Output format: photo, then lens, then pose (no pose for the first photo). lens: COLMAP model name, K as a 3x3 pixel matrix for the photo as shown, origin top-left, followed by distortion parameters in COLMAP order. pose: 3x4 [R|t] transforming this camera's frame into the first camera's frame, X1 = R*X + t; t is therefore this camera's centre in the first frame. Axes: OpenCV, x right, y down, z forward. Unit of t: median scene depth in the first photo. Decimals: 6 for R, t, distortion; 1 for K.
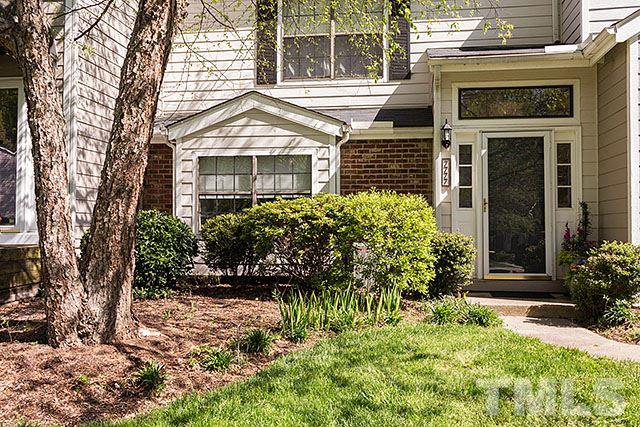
lens RADIAL K [[583.2, 0, 320.0], [0, 583.2, 213.5], [0, 0, 1]] dist [-0.003197, -0.003274]
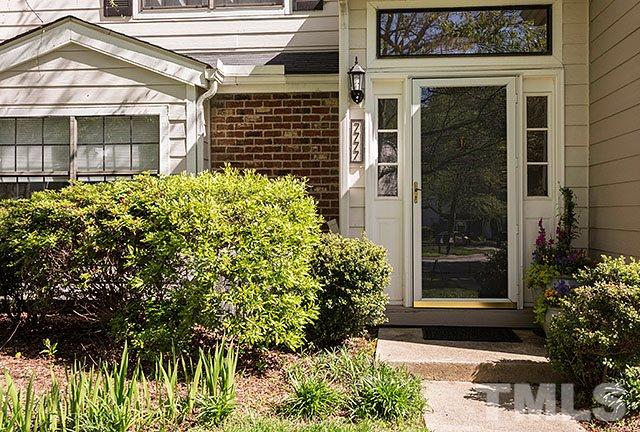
lens RADIAL K [[630.6, 0, 320.0], [0, 630.6, 216.0], [0, 0, 1]] dist [0.006462, -0.000547]
pose [[0.998146, -0.003736, 0.060745, 0.134341], [0.001982, 0.999580, 0.028914, -0.008576], [-0.060828, -0.028740, 0.997734, 0.310856]]
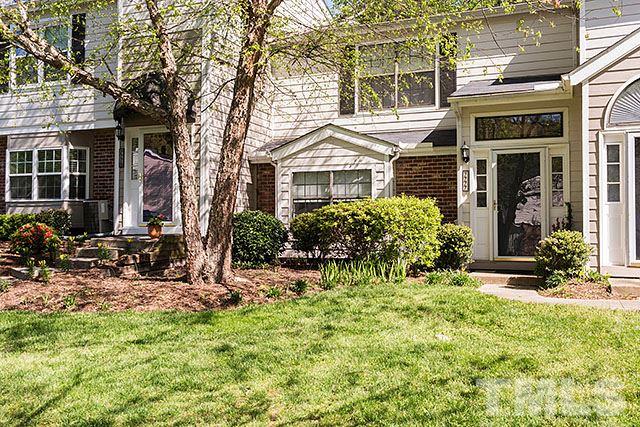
lens RADIAL K [[583.2, 0, 320.0], [0, 583.2, 213.5], [0, 0, 1]] dist [-0.003197, -0.003274]
pose [[0.971663, -0.007072, -0.236264, 0.208561], [0.006396, 0.999973, -0.003627, 0.007381], [0.236283, 0.002014, 0.971682, -0.382341]]
